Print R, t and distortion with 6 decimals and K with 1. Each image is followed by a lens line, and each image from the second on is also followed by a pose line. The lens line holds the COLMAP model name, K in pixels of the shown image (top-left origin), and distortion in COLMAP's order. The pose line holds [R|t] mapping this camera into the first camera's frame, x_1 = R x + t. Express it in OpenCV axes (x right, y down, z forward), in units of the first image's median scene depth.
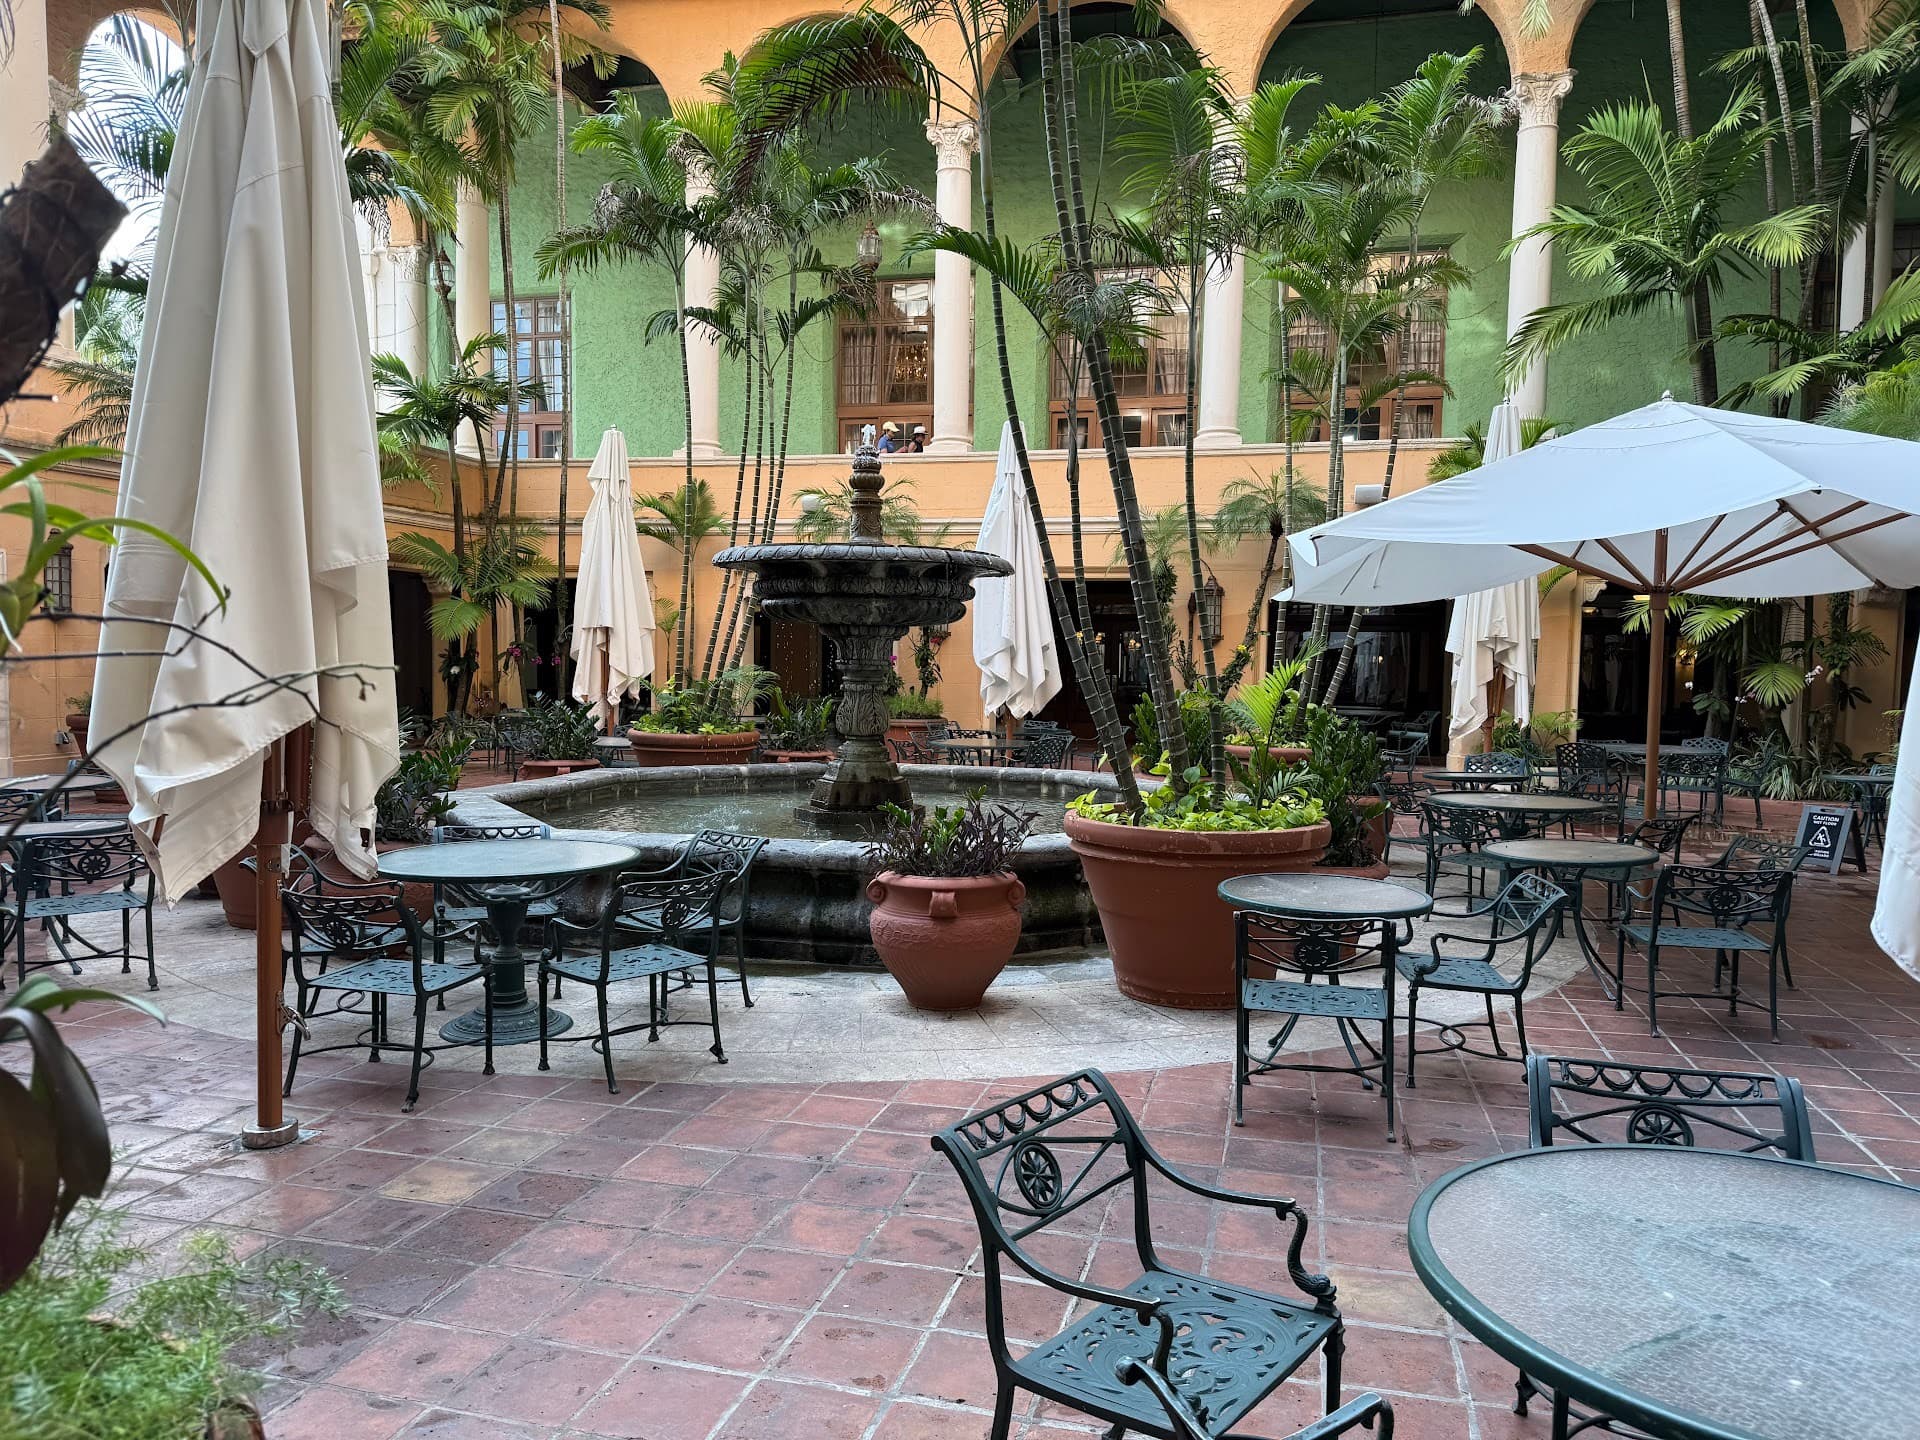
lens RADIAL K [[1449.7, 0, 959.7], [0, 1449.7, 717.0], [0, 0, 1]] dist [0.010495, 0.000275]
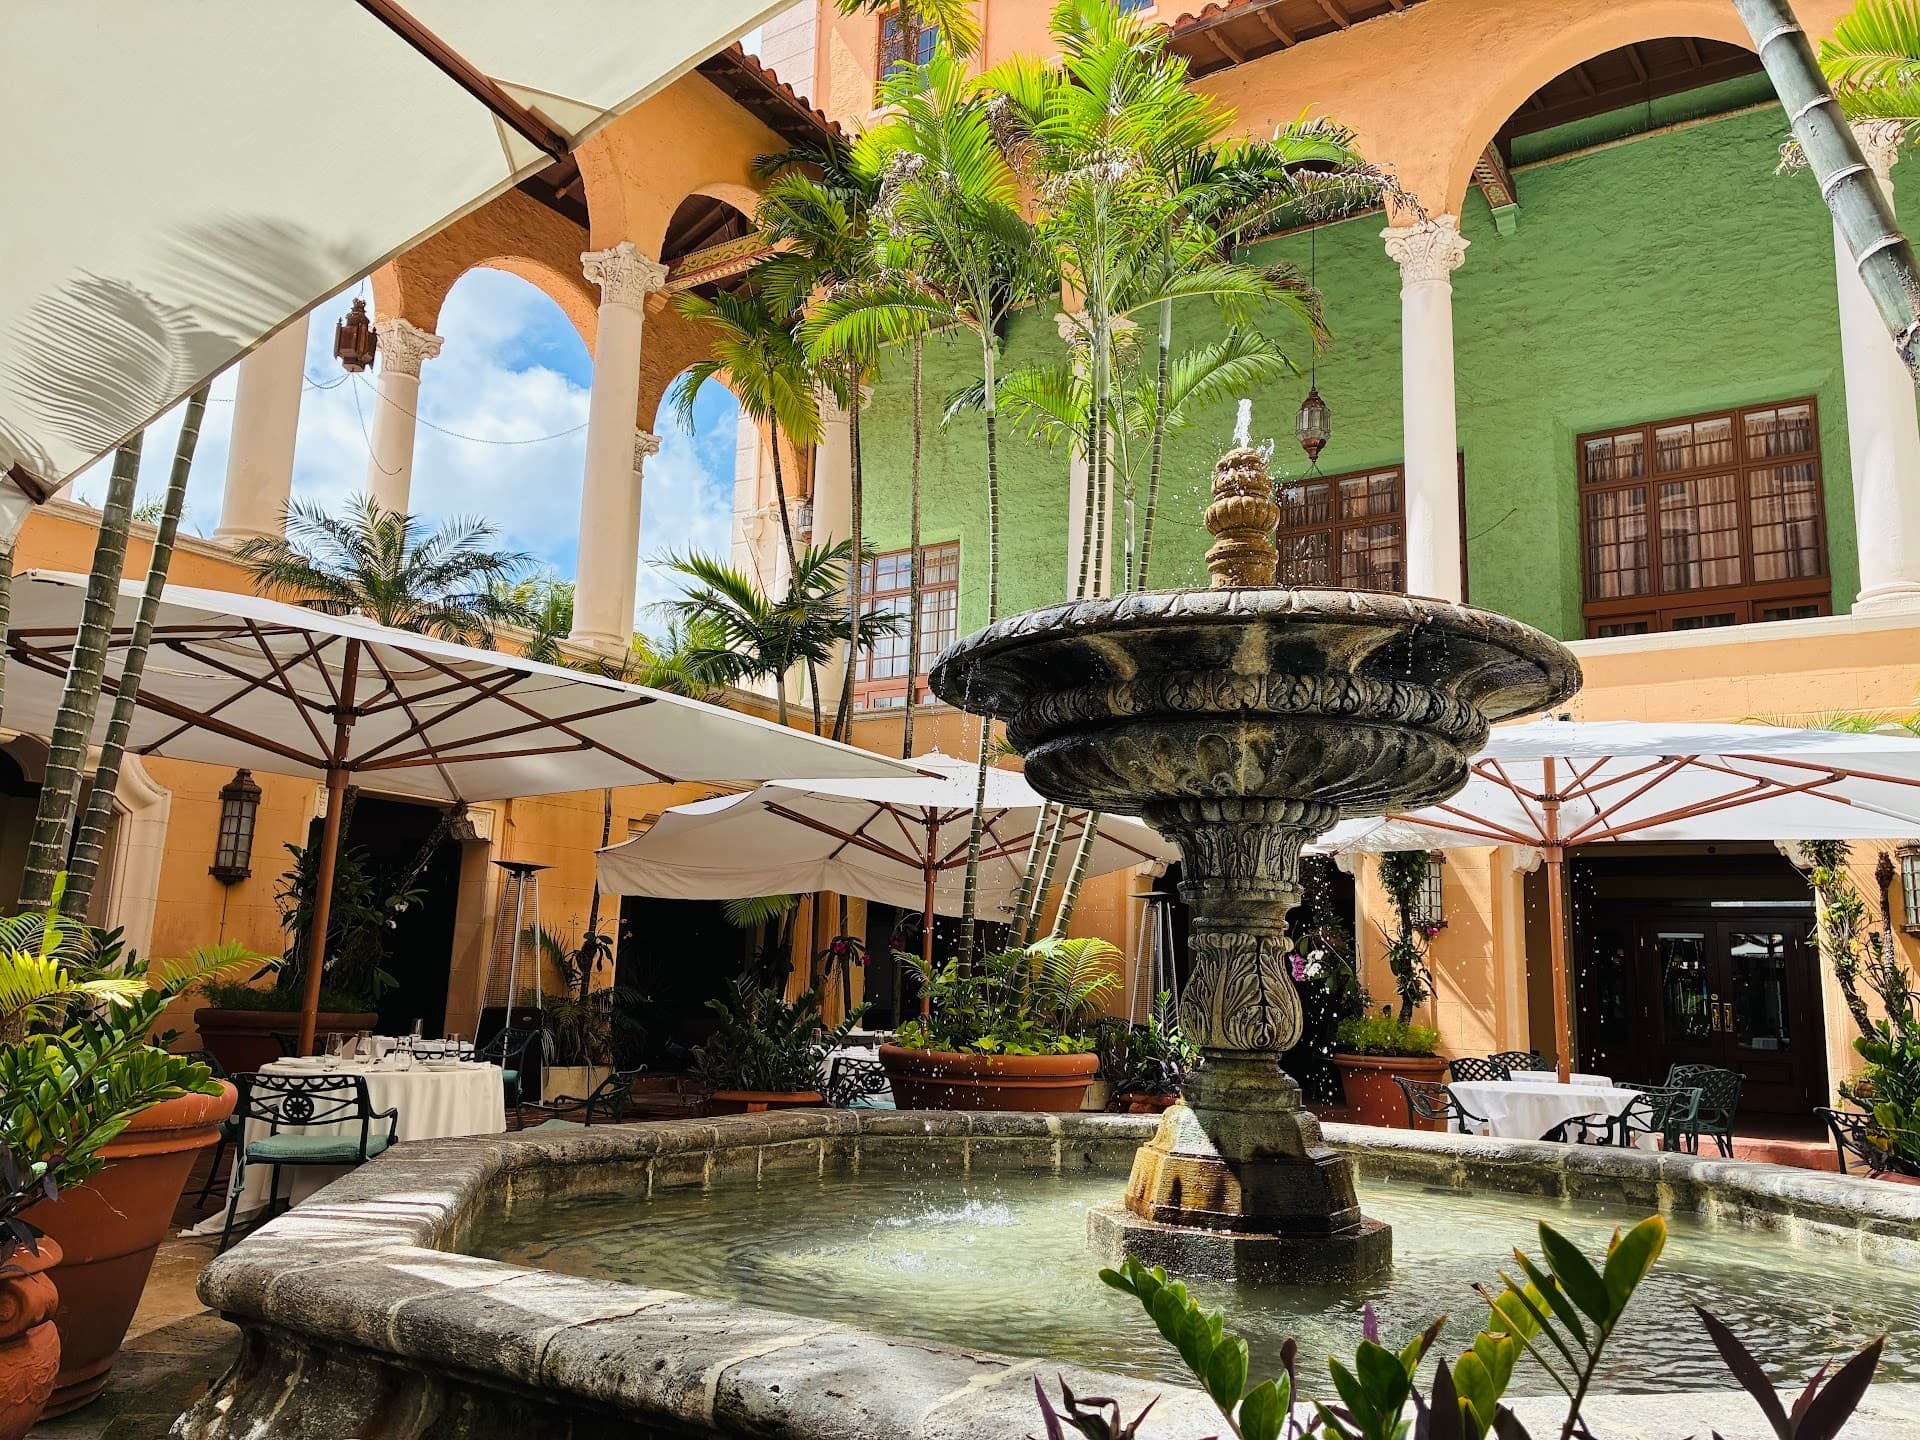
lens RADIAL K [[1449.7, 0, 948.5], [0, 1449.7, 730.4], [0, 0, 1]] dist [0.010495, 0.000275]
pose [[0.943711, -0.040472, -0.328287, 0.000049], [-0.036542, 0.973655, -0.225080, 0.016598], [0.328747, 0.224407, 0.917370, 0.442635]]
